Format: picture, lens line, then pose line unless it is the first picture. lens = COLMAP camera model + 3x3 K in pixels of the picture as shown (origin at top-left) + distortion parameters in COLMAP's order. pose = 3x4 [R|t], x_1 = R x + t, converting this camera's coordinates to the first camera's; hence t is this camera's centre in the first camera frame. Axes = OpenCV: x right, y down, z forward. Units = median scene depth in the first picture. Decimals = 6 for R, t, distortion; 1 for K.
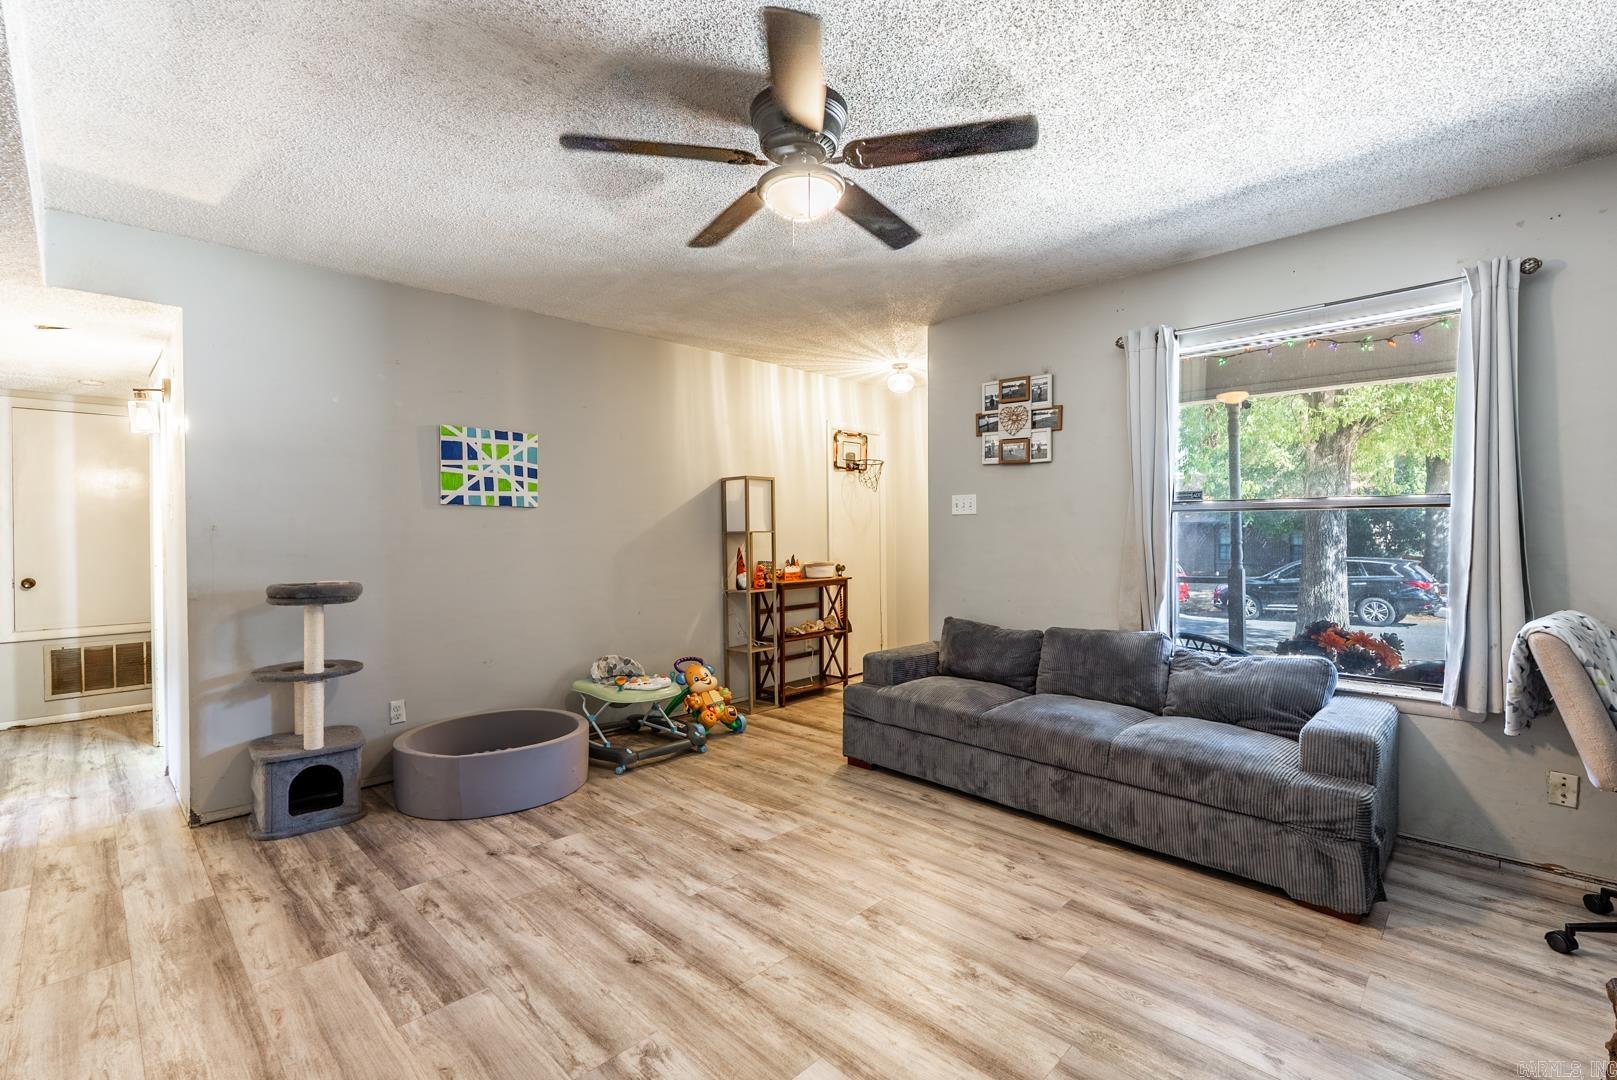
lens RADIAL K [[715.4, 0, 808.5], [0, 715.4, 535.2], [0, 0, 1]] dist [-0.008048, 0.000053]
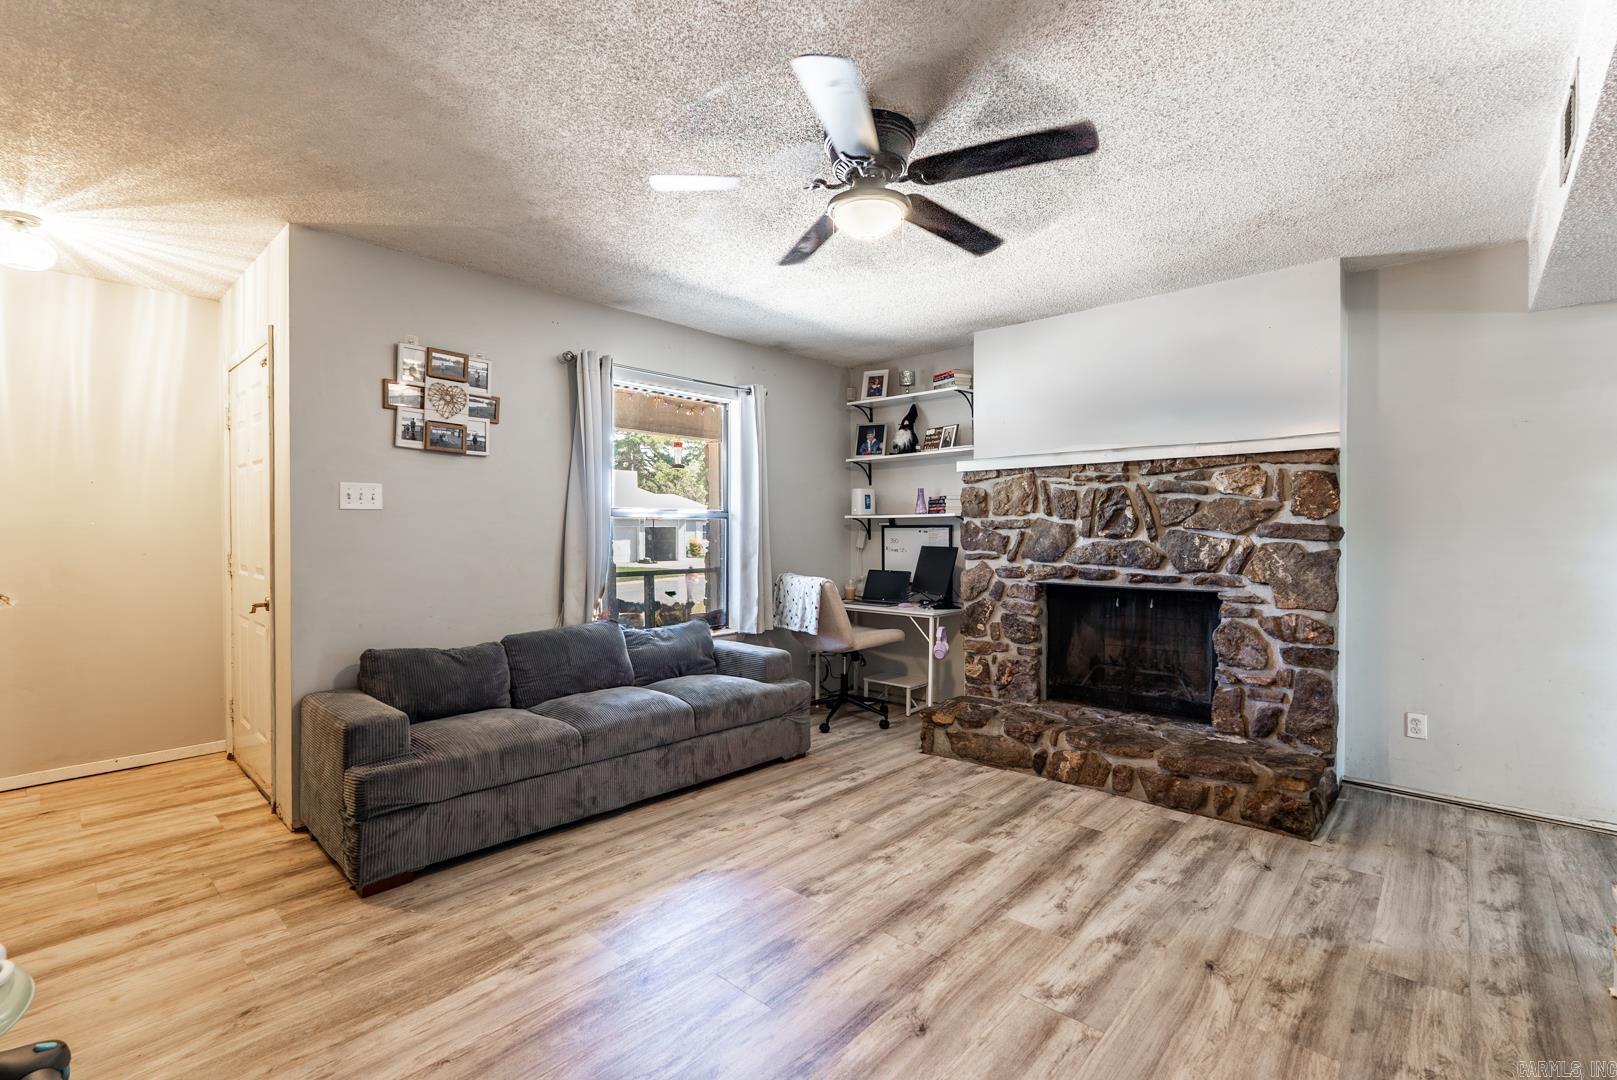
lens RADIAL K [[715.4, 0, 808.5], [0, 715.4, 535.2], [0, 0, 1]] dist [-0.008048, 0.000053]
pose [[-0.035172, -0.002240, 0.999379, -0.773469], [0.004347, 0.999988, 0.002394, -0.003582], [-0.999372, 0.004428, -0.035162, 0.818341]]
